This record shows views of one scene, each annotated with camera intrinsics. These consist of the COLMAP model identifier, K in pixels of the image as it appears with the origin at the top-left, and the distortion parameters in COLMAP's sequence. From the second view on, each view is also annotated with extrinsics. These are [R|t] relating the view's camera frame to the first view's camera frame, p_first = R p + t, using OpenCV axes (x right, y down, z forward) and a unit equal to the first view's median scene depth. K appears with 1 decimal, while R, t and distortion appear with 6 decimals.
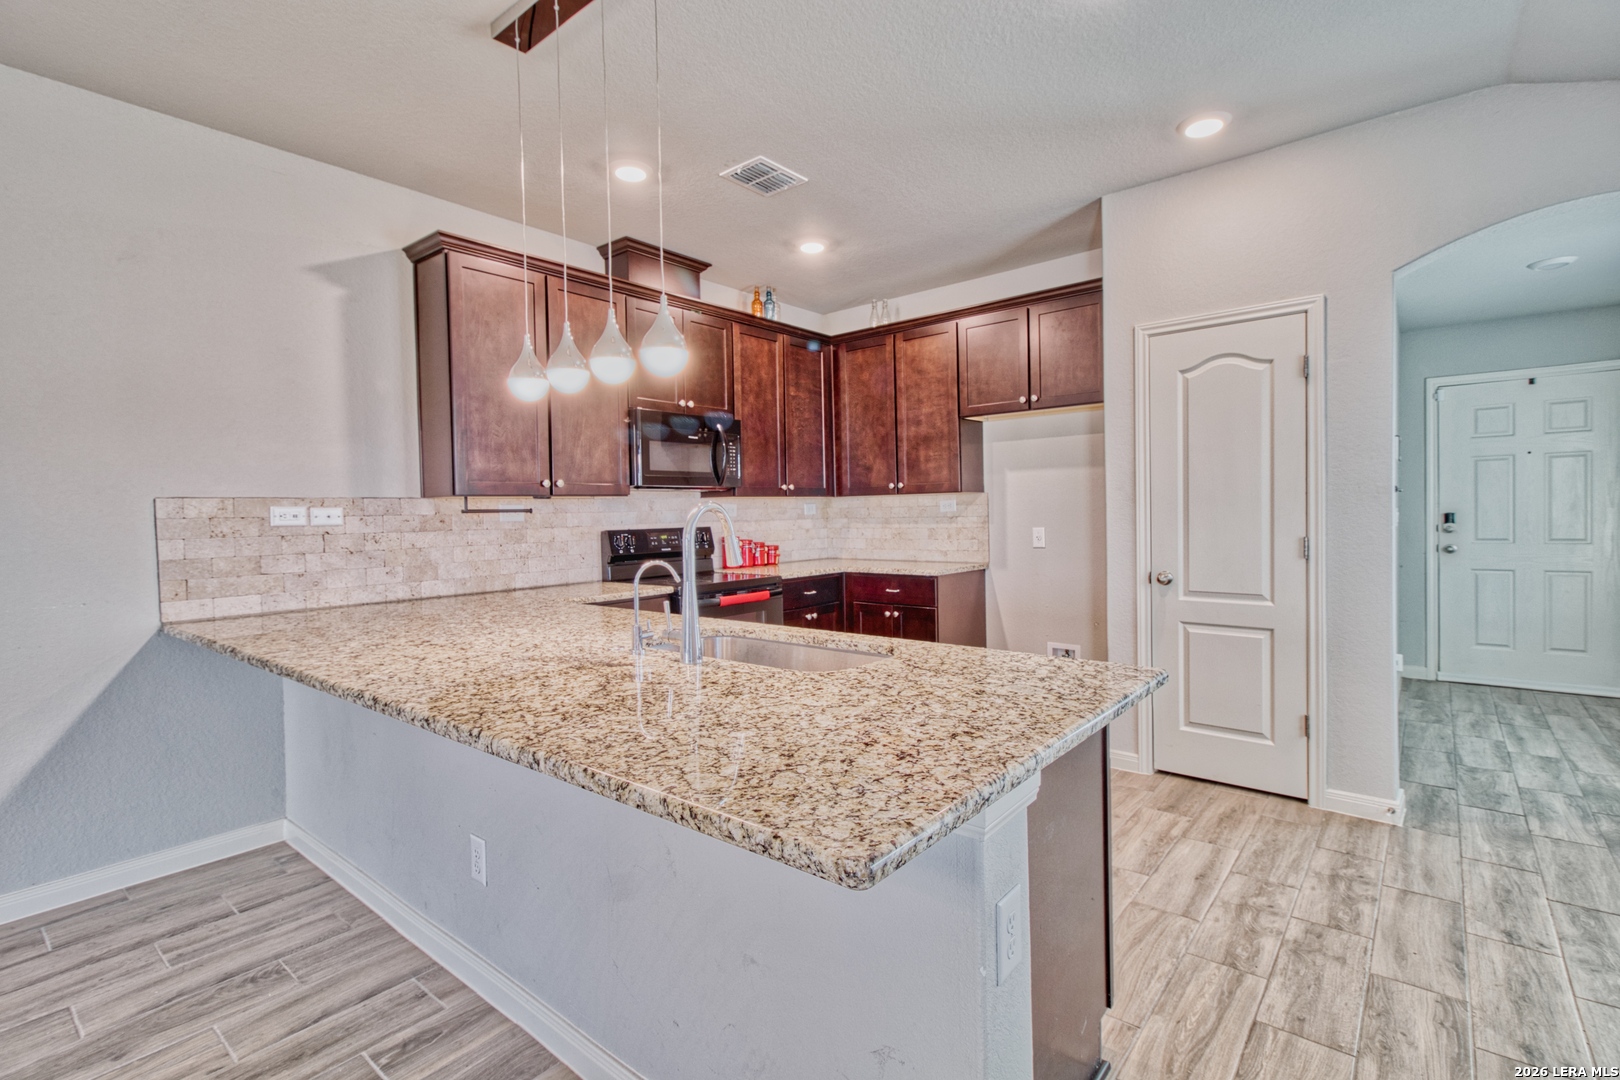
lens RADIAL K [[753.3, 0, 817.1], [0, 753.3, 526.6], [0, 0, 1]] dist [0.003250, 0.000143]
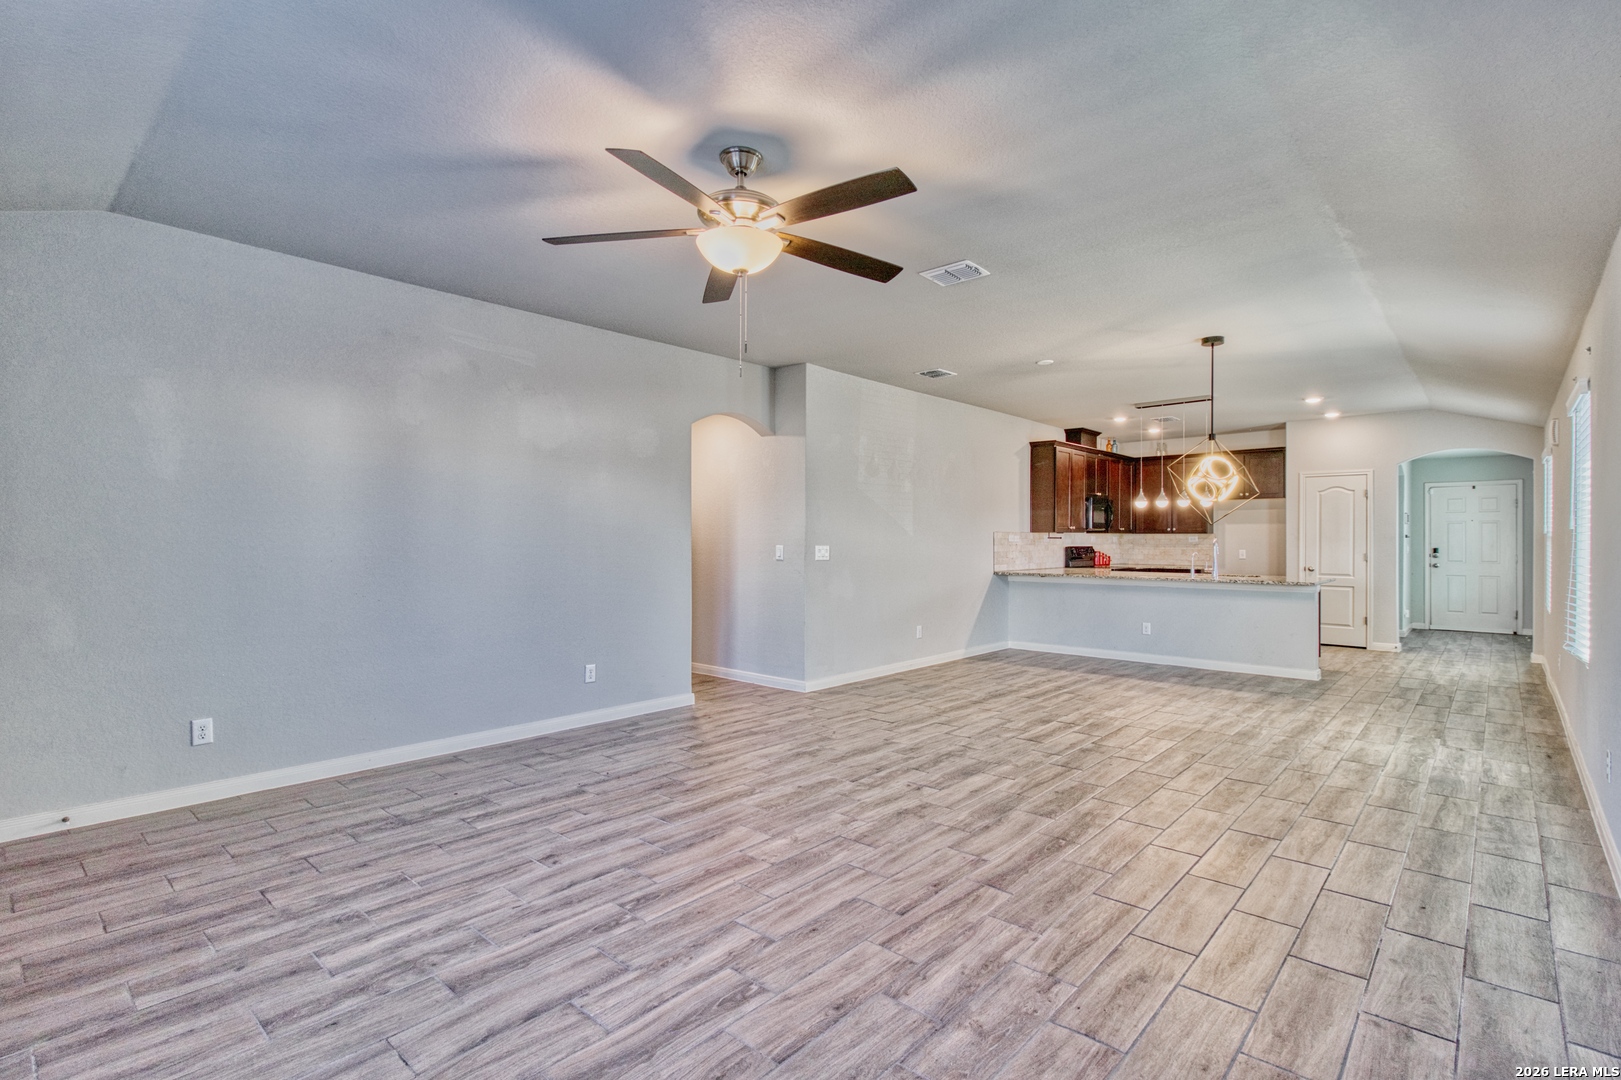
lens RADIAL K [[770.7, 0, 810.5], [0, 770.7, 540.0], [0, 0, 1]] dist [-0.002277, -0.000462]
pose [[0.998776, 0.022572, -0.044016, -1.149522], [-0.023360, 0.999574, -0.017473, 0.053990], [0.043603, 0.018480, 0.998878, -1.737114]]
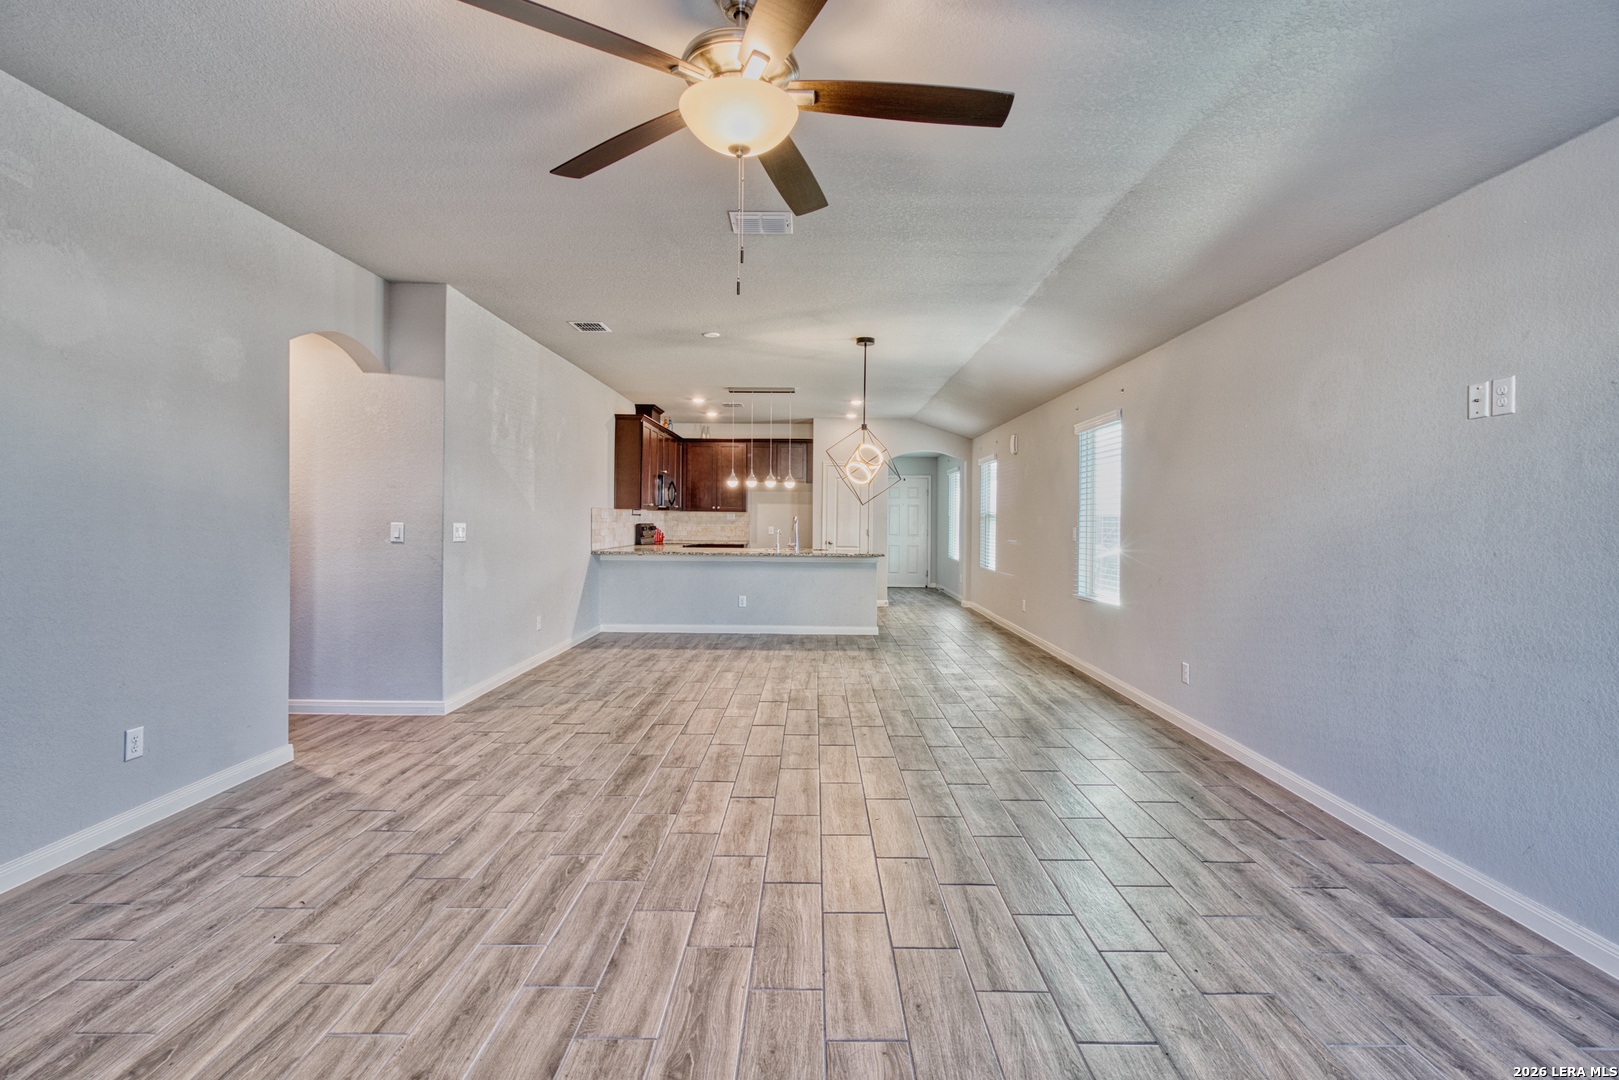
lens RADIAL K [[764.3, 0, 813.6], [0, 764.3, 518.4], [0, 0, 1]] dist [-0.000777, -0.000485]
pose [[0.773572, 0.027649, 0.633105, -1.596519], [-0.012410, 0.999517, -0.028488, 0.058566], [-0.633587, 0.014181, 0.773542, -1.411392]]
